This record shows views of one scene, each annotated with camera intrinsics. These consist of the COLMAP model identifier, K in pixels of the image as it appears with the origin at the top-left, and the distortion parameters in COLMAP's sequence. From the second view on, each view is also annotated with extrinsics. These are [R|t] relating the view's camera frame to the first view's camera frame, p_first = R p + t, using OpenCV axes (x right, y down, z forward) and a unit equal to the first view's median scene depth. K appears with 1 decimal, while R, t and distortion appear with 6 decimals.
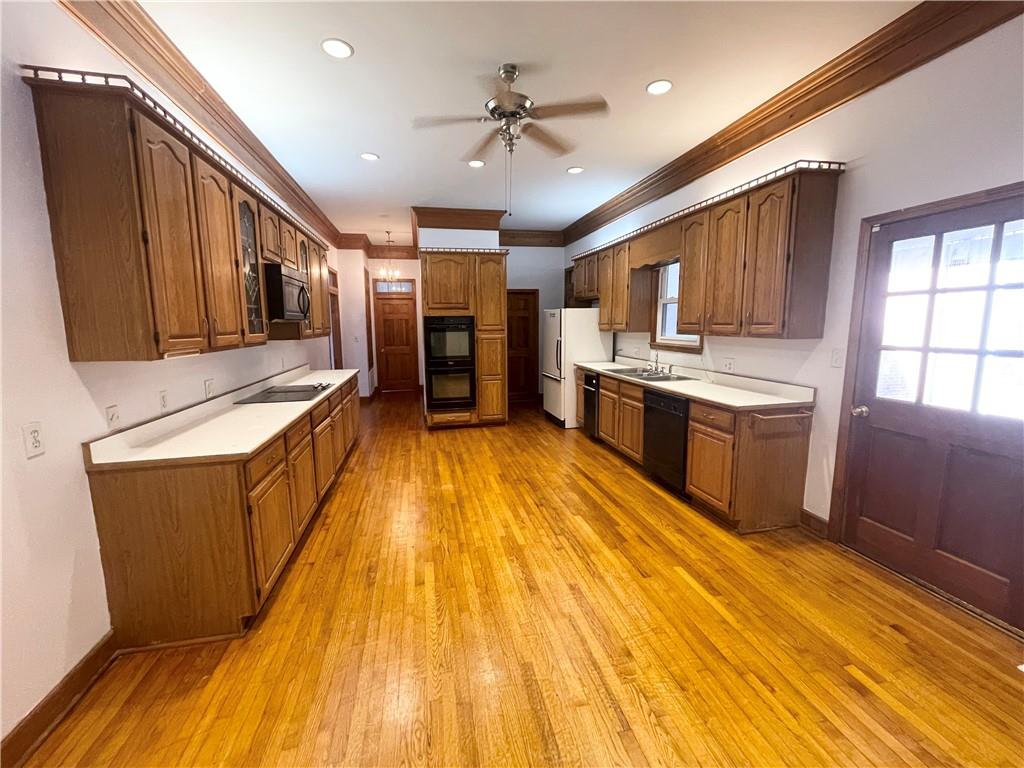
lens RADIAL K [[415.6, 0, 508.8], [0, 415.6, 382.2], [0, 0, 1]] dist [-0.000547, -0.000097]
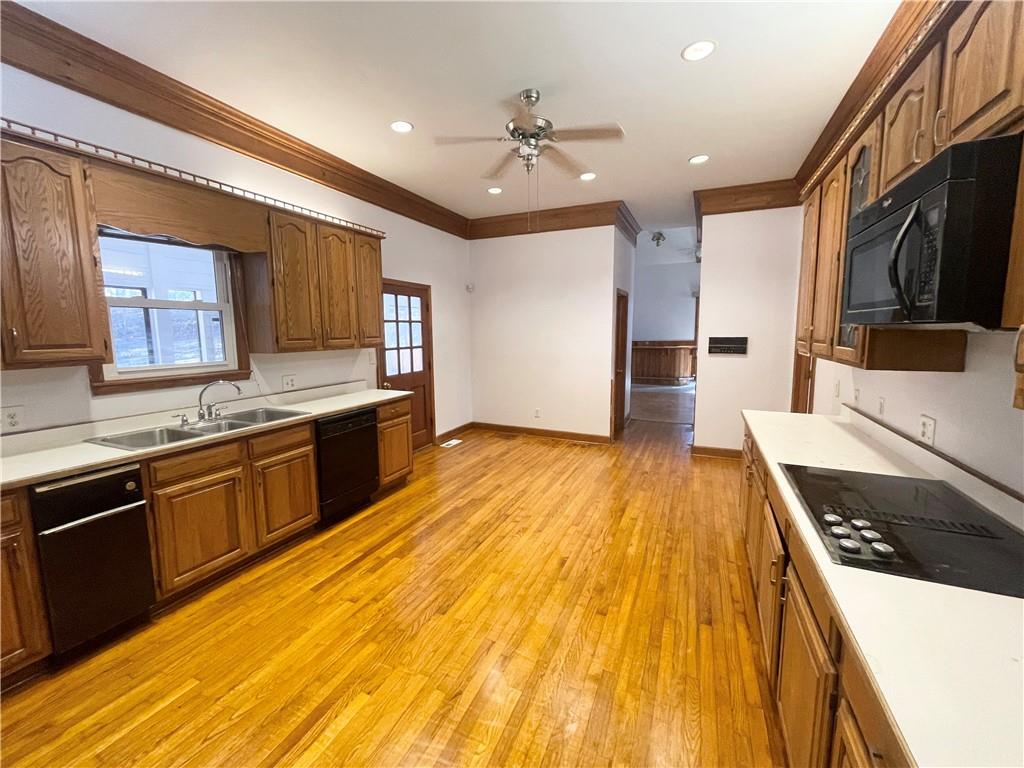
lens RADIAL K [[415.6, 0, 510.9], [0, 415.6, 378.8], [0, 0, 1]] dist [-0.000547, -0.000097]
pose [[-0.803832, -0.051933, 0.592585, -0.504441], [0.101812, 0.969471, 0.223069, -0.237958], [-0.586079, 0.239642, -0.774004, 1.624743]]
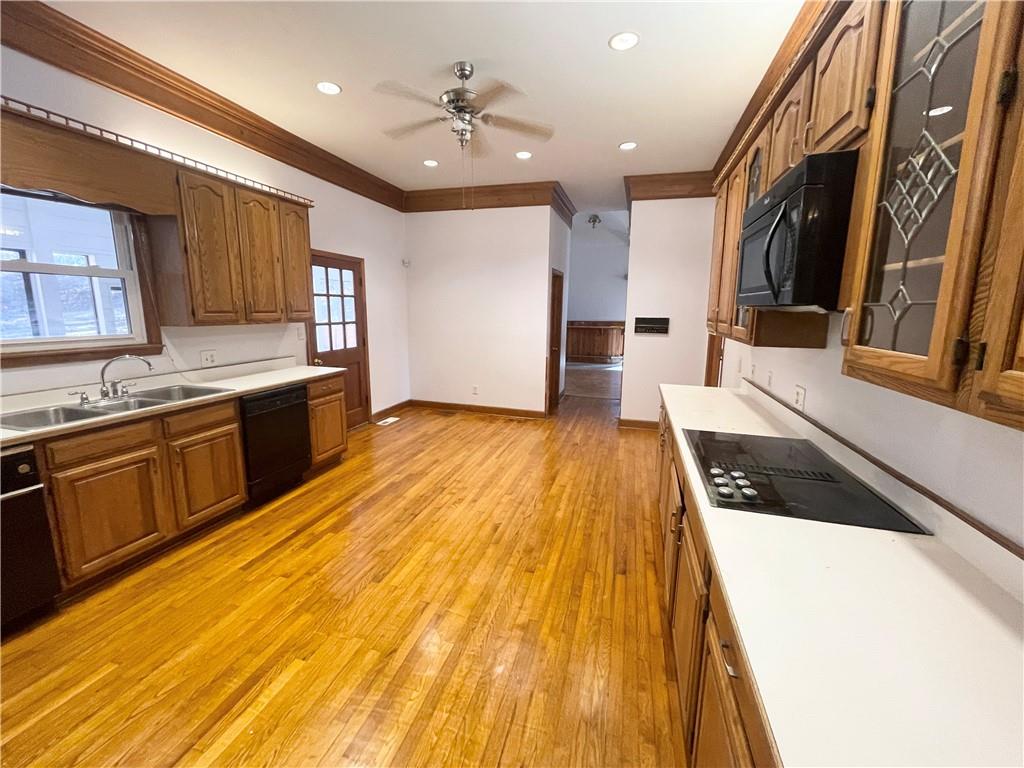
lens RADIAL K [[415.6, 0, 509.7], [0, 415.6, 378.7], [0, 0, 1]] dist [-0.000547, -0.000097]
pose [[-0.878014, -0.079076, 0.472057, -0.530390], [0.066409, 0.956593, 0.283760, -0.236953], [-0.474005, 0.280494, -0.834651, 1.640218]]
